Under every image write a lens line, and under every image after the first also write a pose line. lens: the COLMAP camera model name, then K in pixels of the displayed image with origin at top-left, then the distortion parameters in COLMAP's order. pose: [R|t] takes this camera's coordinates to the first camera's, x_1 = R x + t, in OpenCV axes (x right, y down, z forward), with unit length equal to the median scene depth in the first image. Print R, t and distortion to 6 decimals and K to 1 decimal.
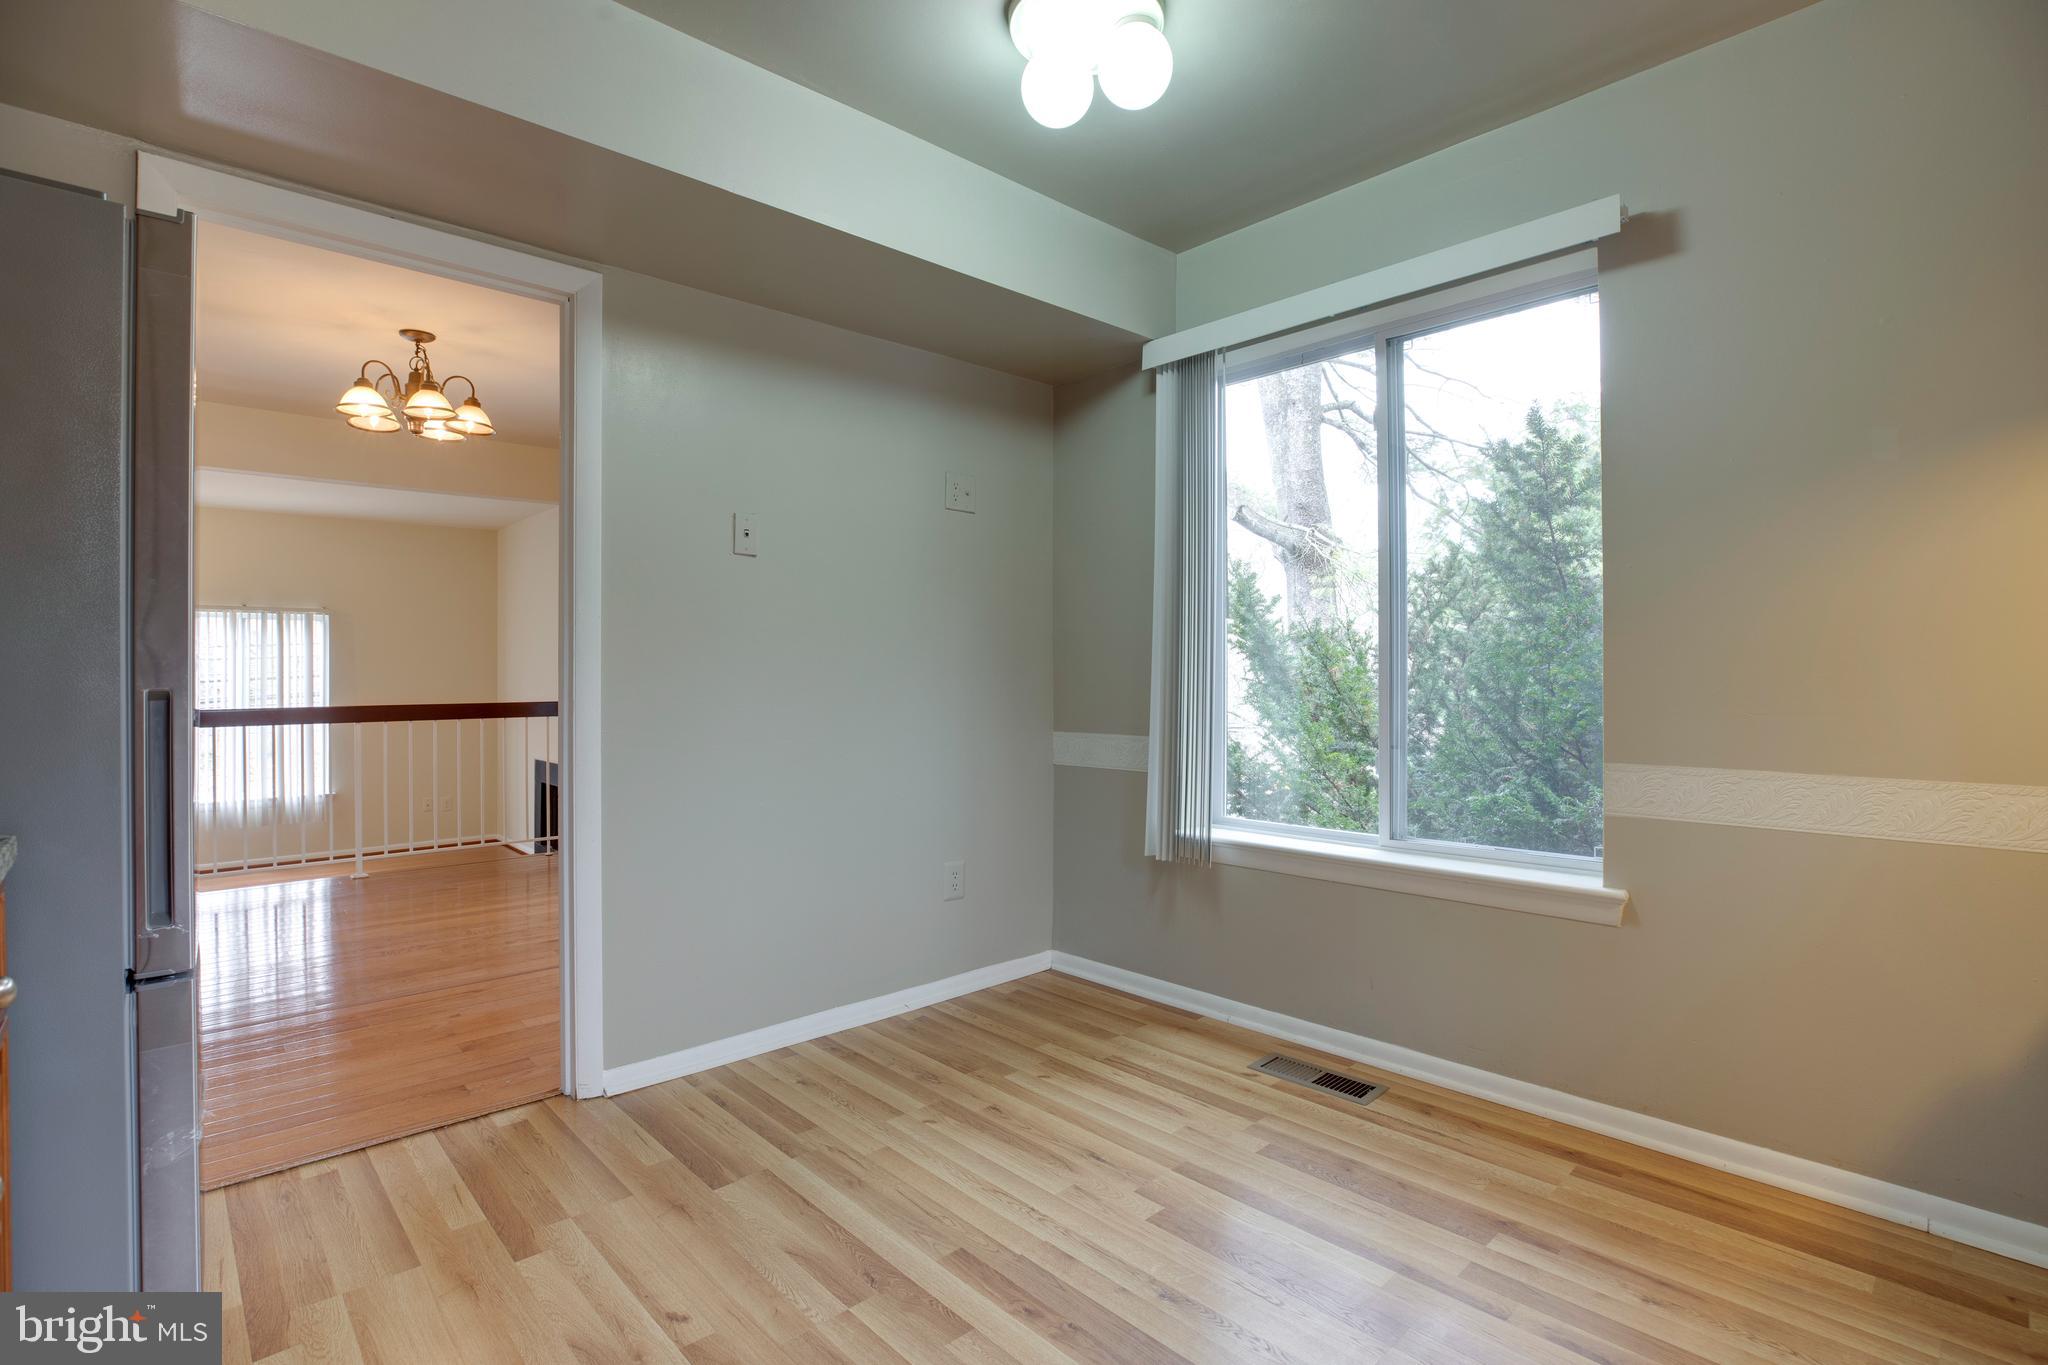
lens RADIAL K [[973.0, 0, 1013.1], [0, 973.0, 680.8], [0, 0, 1]] dist [-0.052946, 0.012366]
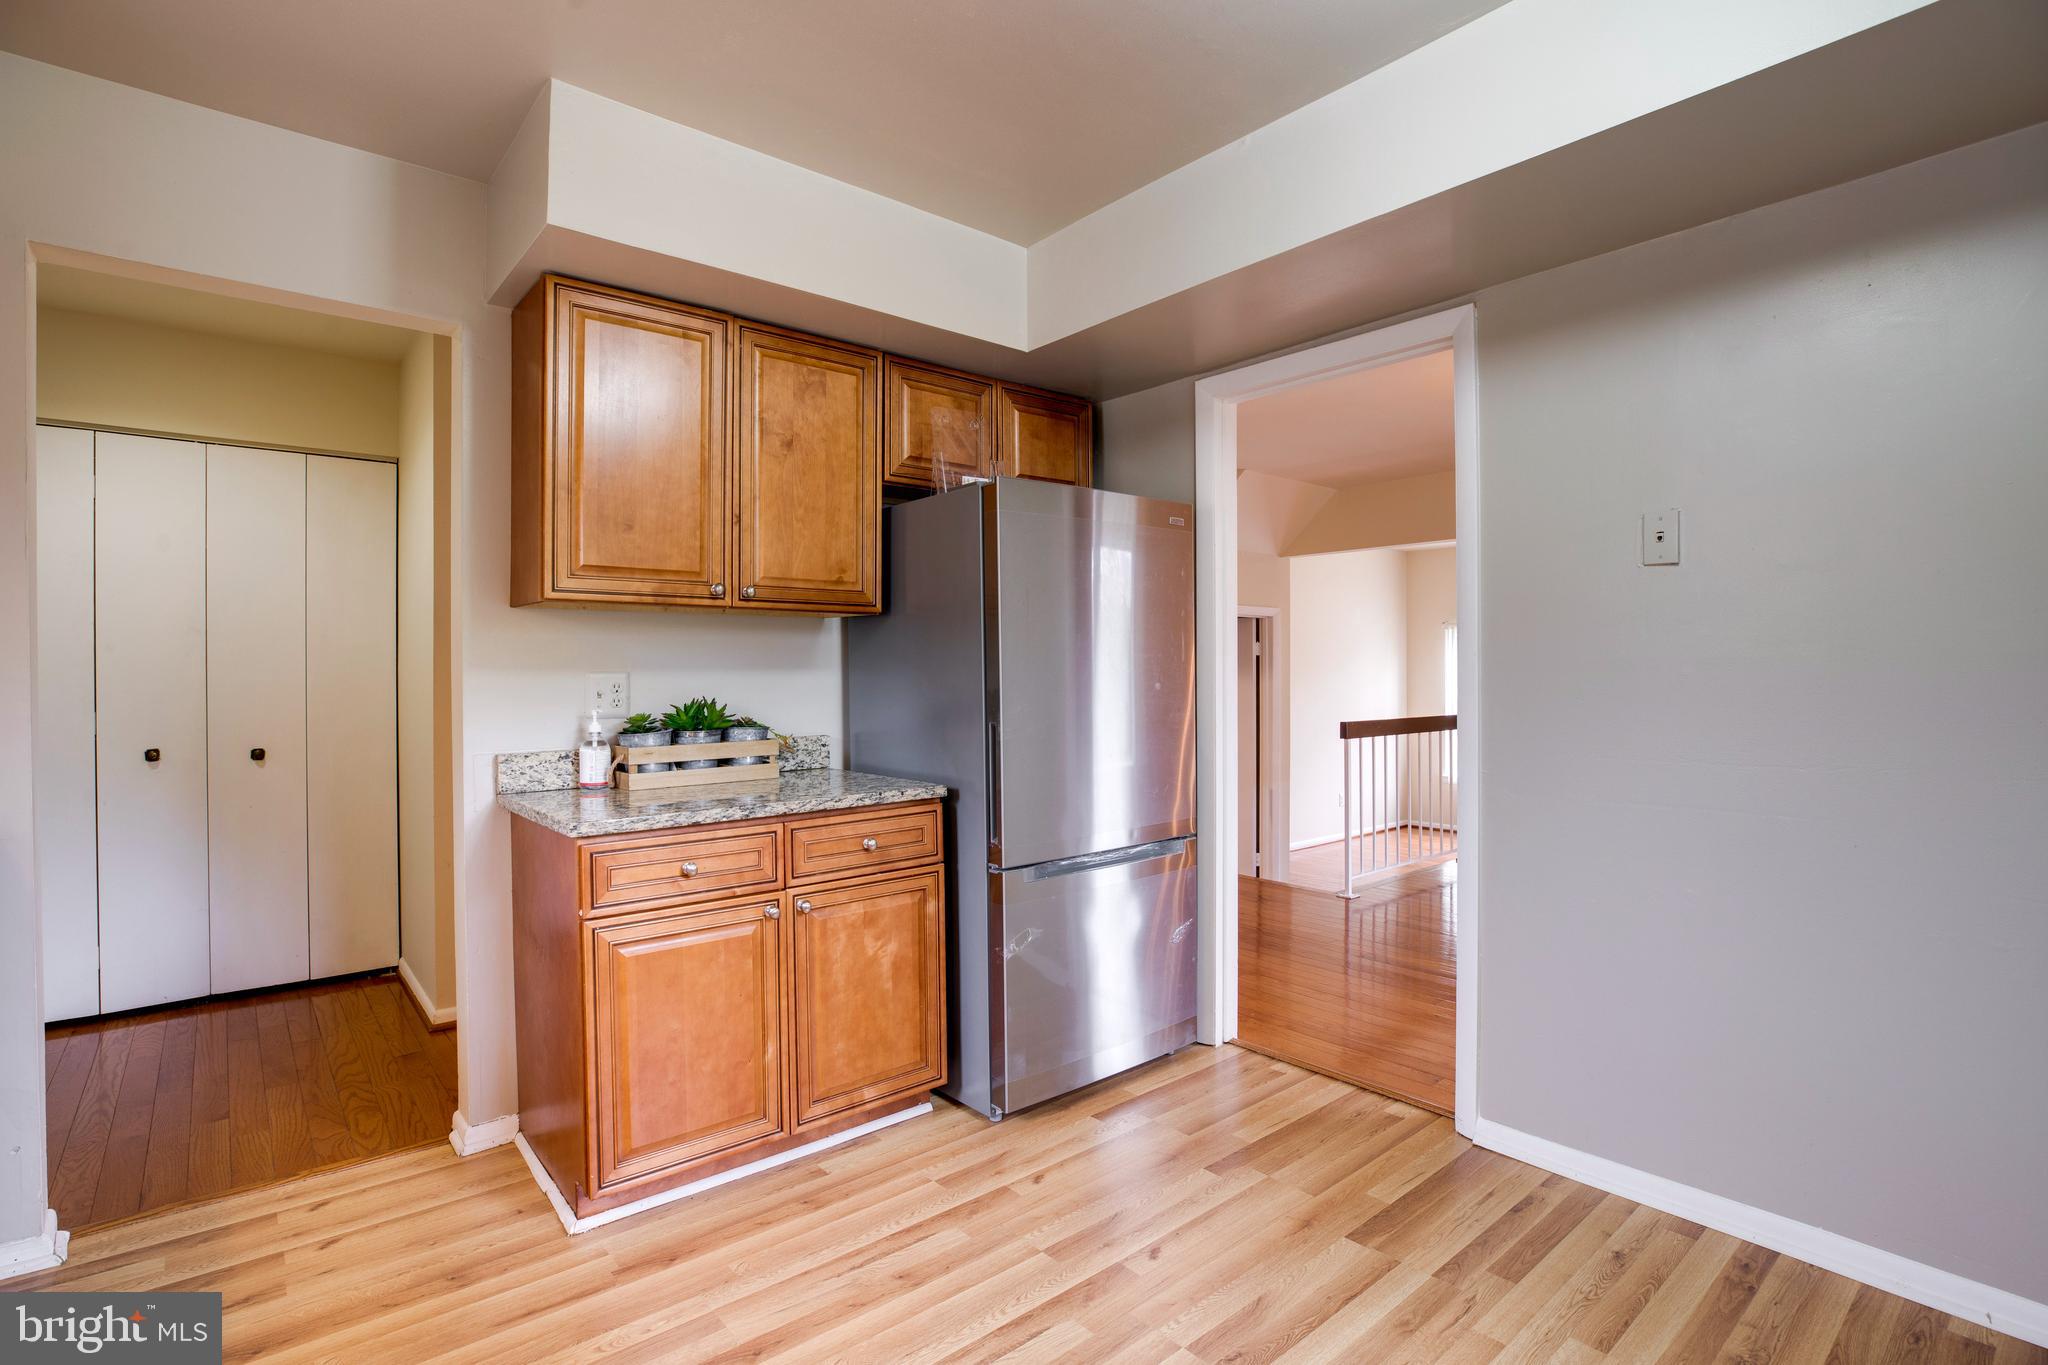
lens RADIAL K [[973.0, 0, 1013.1], [0, 973.0, 680.8], [0, 0, 1]] dist [-0.052946, 0.012366]
pose [[-0.052783, 0.011705, -0.998537, 0.511491], [-0.001507, 0.999929, 0.011801, -0.044431], [0.998605, 0.002128, -0.052761, 0.520064]]
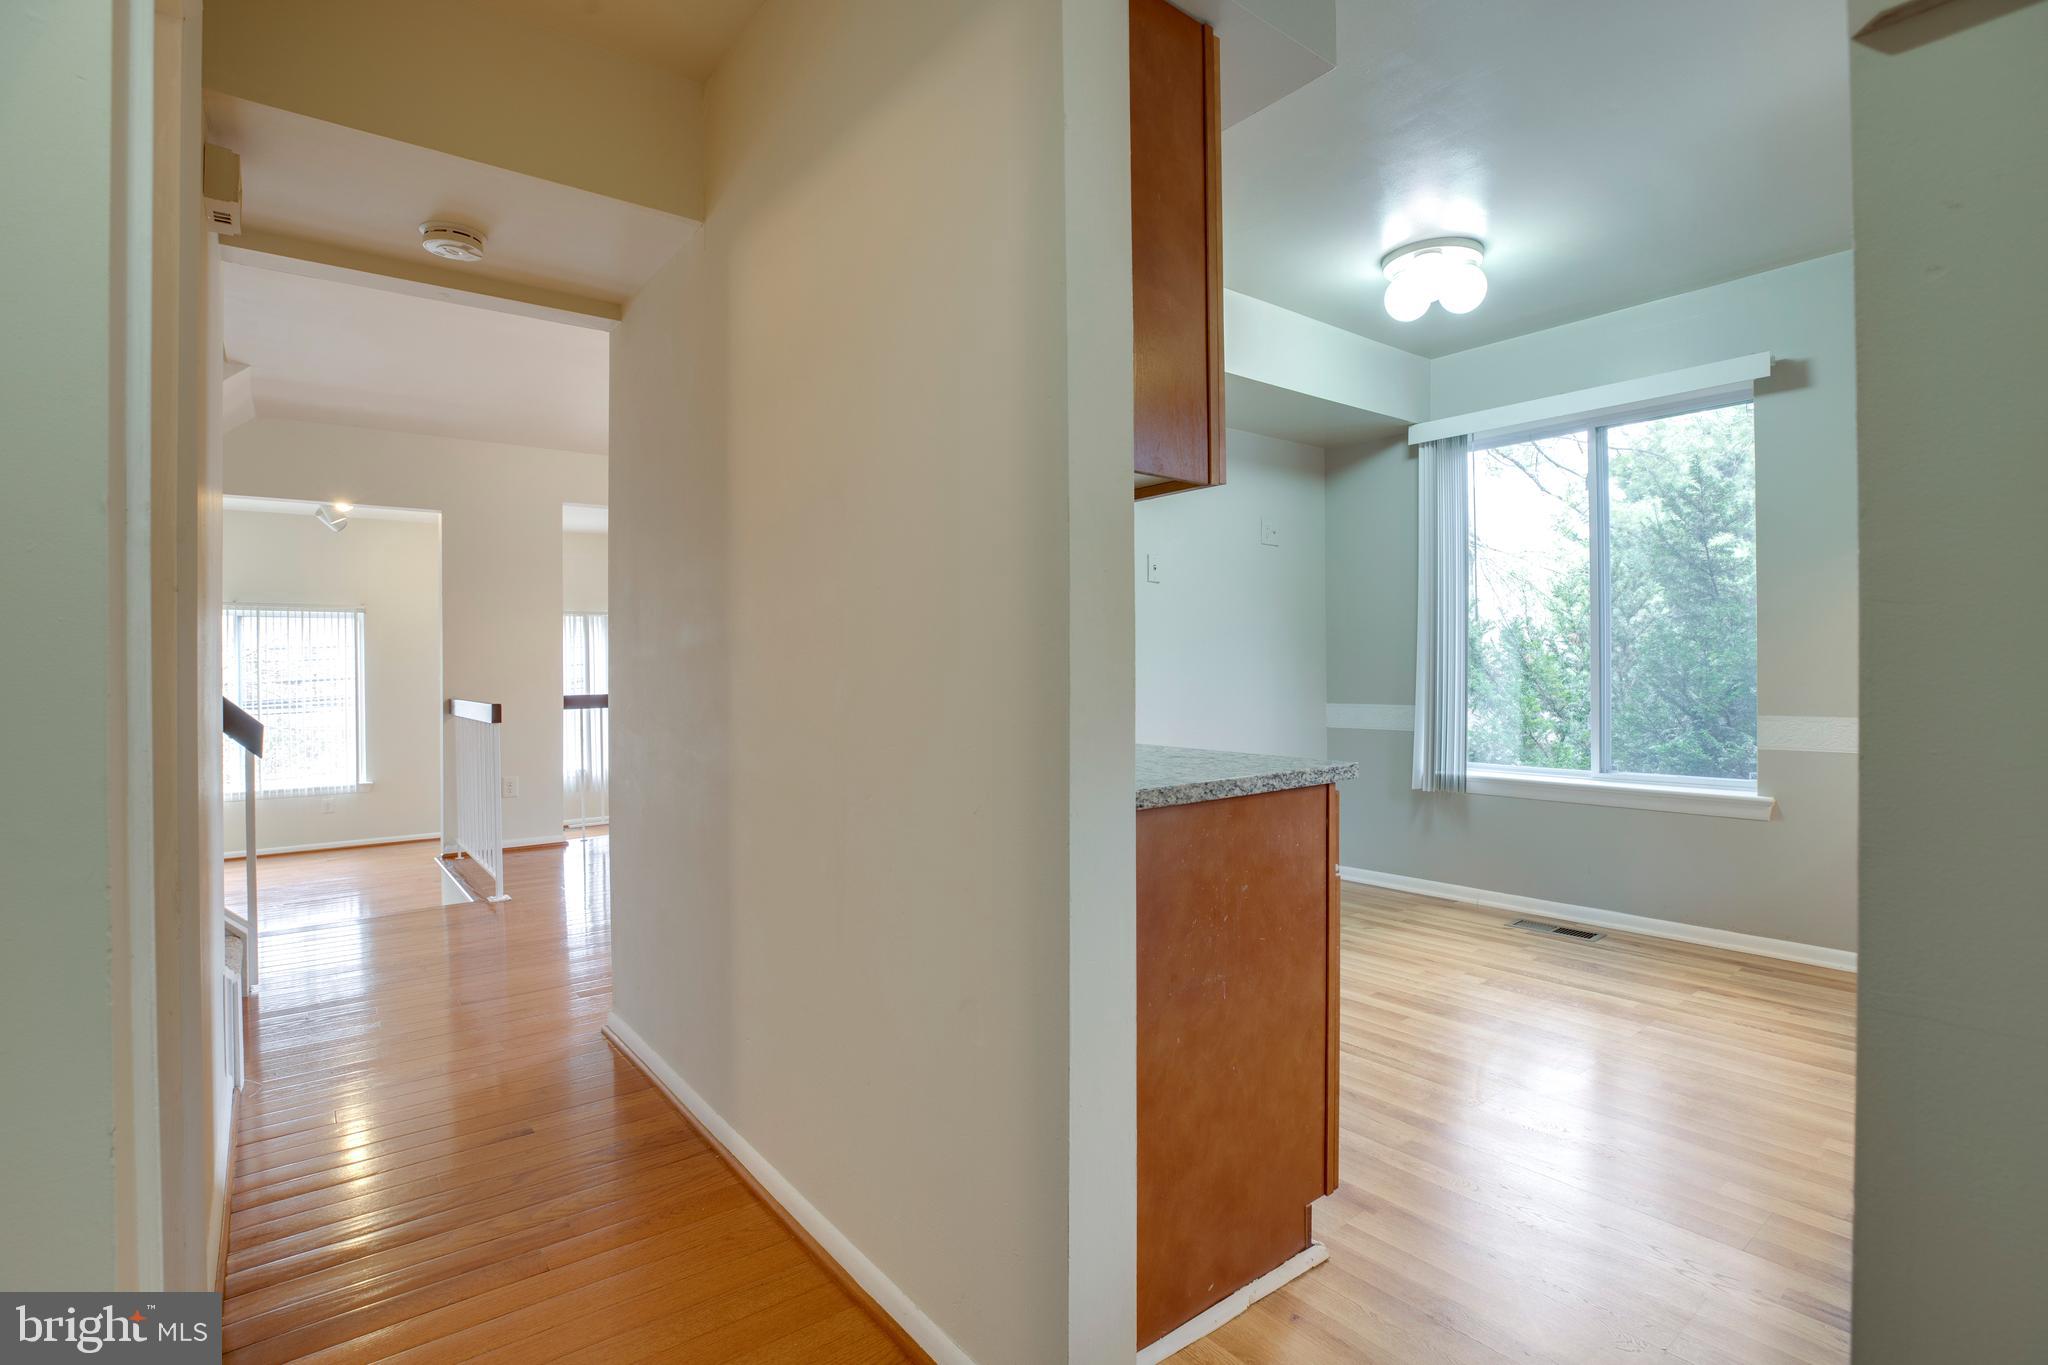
lens RADIAL K [[973.0, 0, 1013.1], [0, 973.0, 680.8], [0, 0, 1]] dist [-0.052946, 0.012366]
pose [[0.996090, -0.005455, -0.088178, -0.359972], [0.006374, 0.999928, 0.010151, 0.005103], [0.088117, -0.010674, 0.996053, -0.508264]]
